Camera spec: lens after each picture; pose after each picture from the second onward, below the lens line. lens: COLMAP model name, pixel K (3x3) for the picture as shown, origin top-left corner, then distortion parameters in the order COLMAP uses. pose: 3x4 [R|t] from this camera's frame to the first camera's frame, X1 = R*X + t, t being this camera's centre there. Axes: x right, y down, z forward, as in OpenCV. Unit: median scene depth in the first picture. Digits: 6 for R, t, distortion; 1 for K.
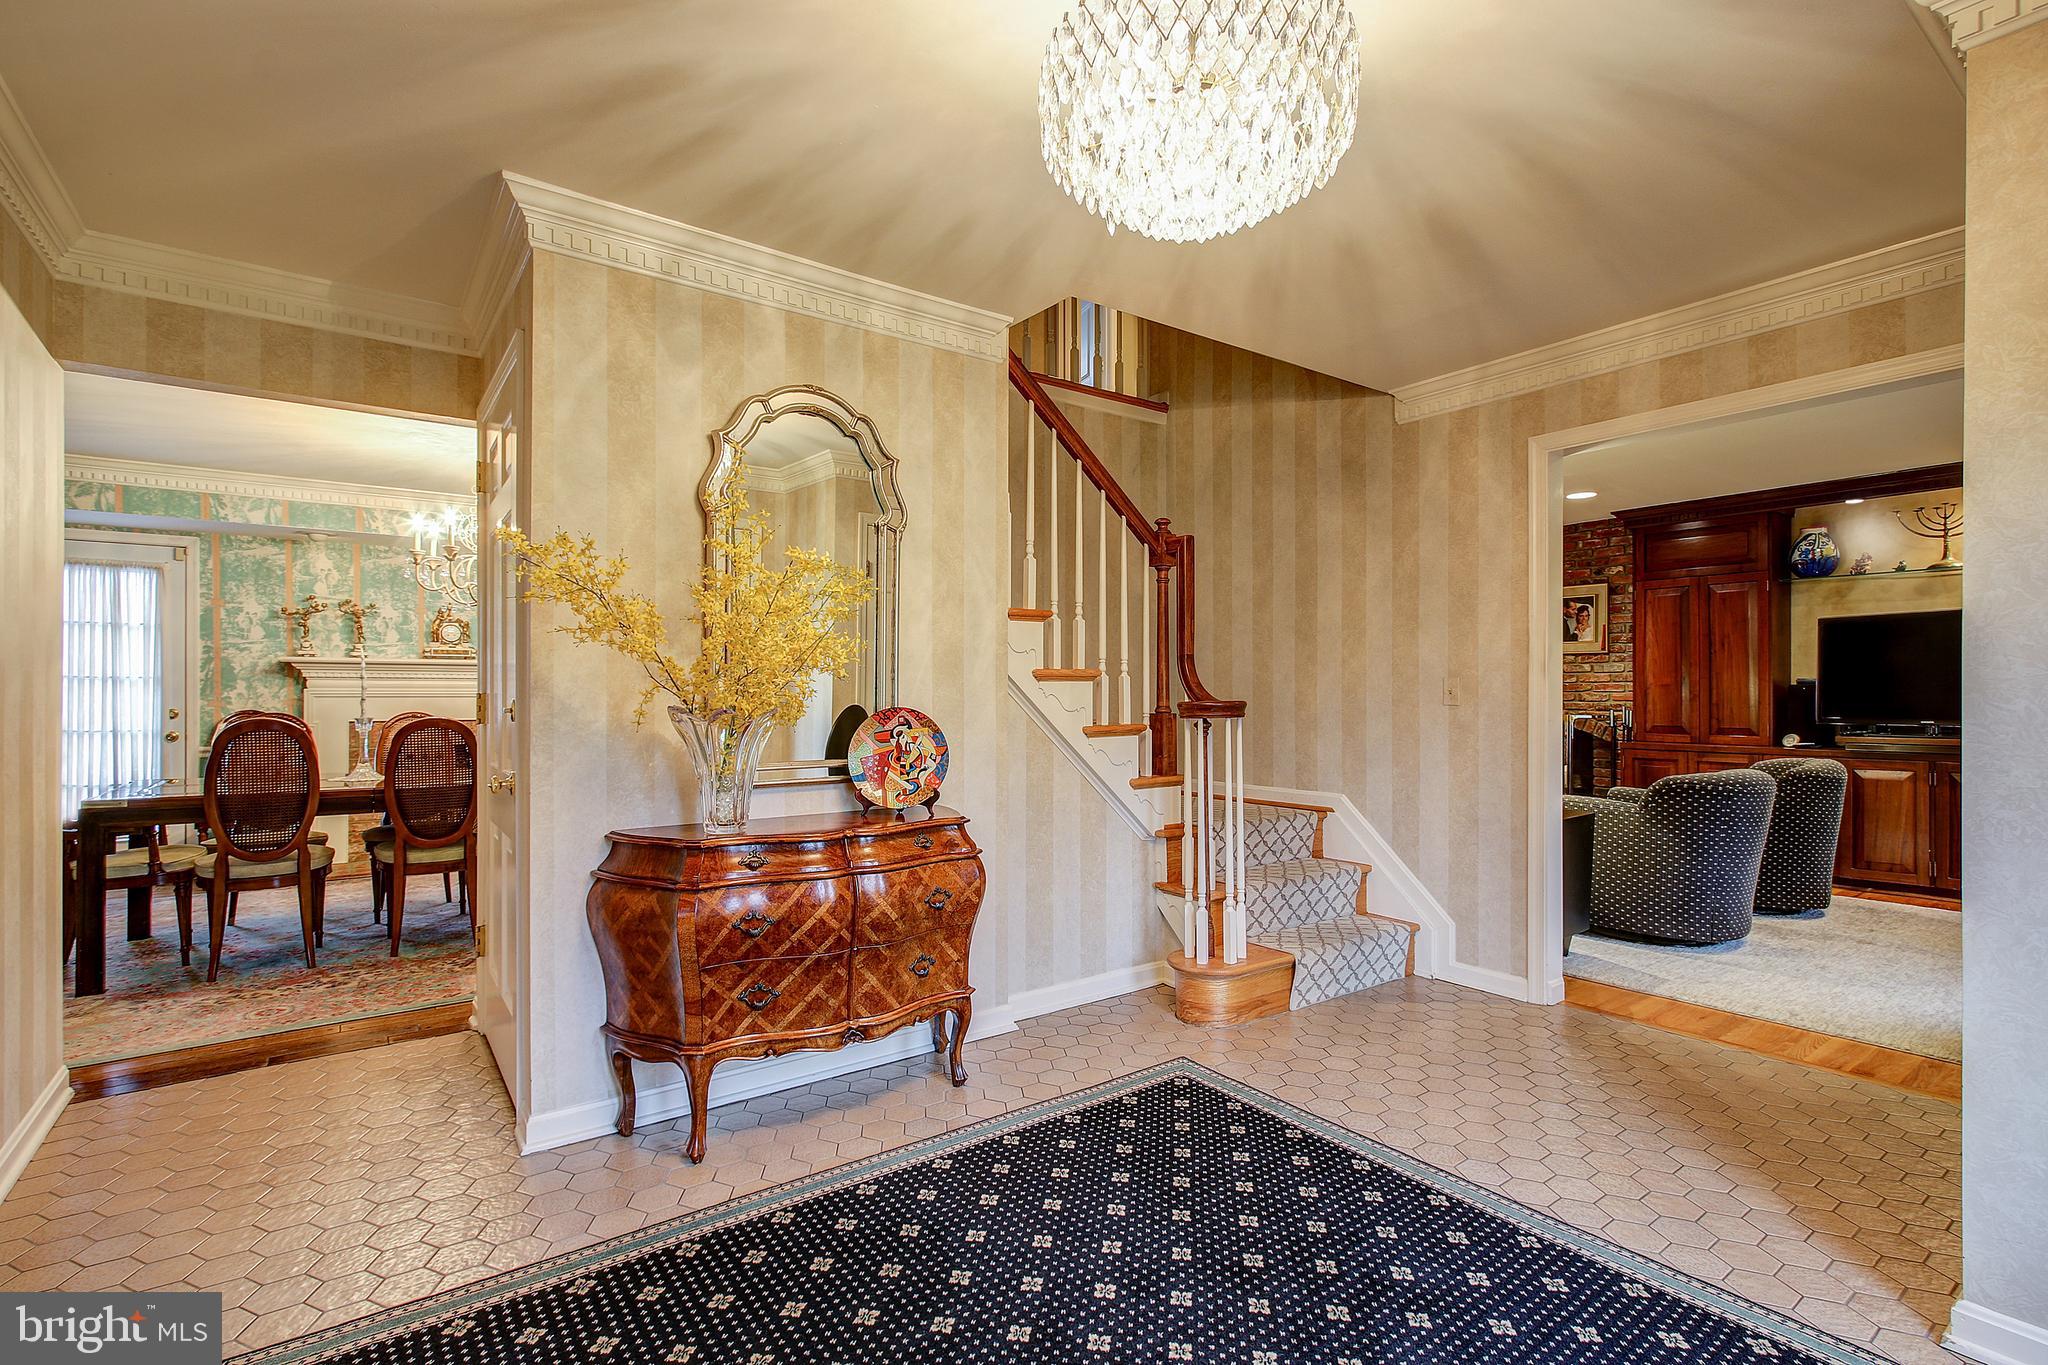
lens RADIAL K [[947.5, 0, 1020.0], [0, 947.5, 686.5], [0, 0, 1]] dist [-0.000914, -0.000088]
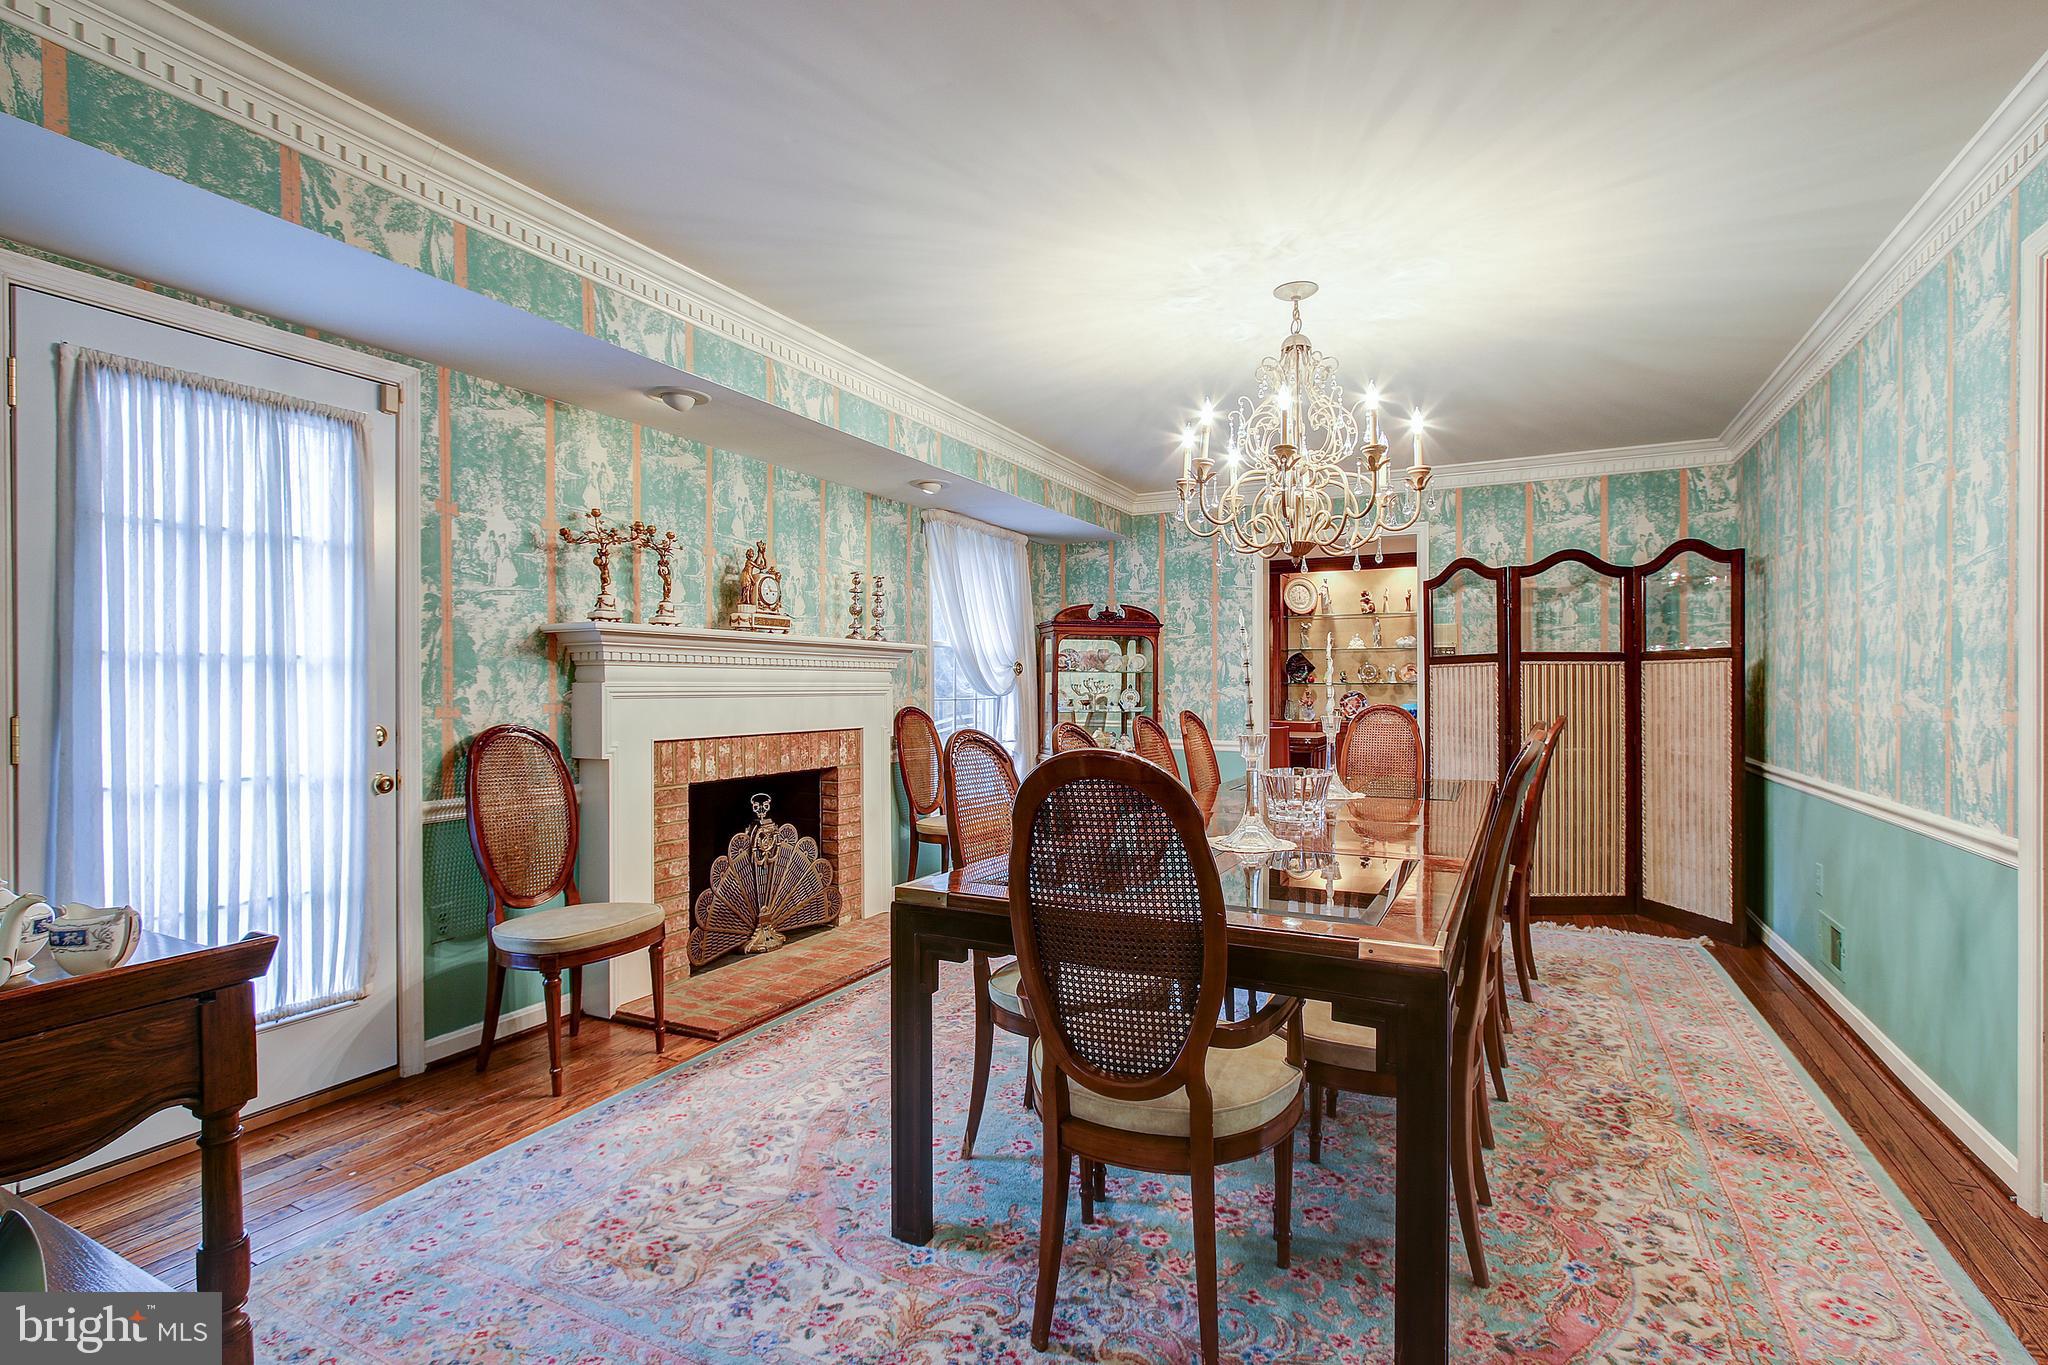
lens RADIAL K [[943.0, 0, 1027.3], [0, 943.0, 685.7], [0, 0, 1]] dist [-0.004367, 0.000153]
pose [[0.890085, -0.002094, 0.455790, -0.799621], [-0.001148, 0.999976, 0.006836, 0.000377], [-0.455794, -0.006608, 0.890061, 0.422962]]
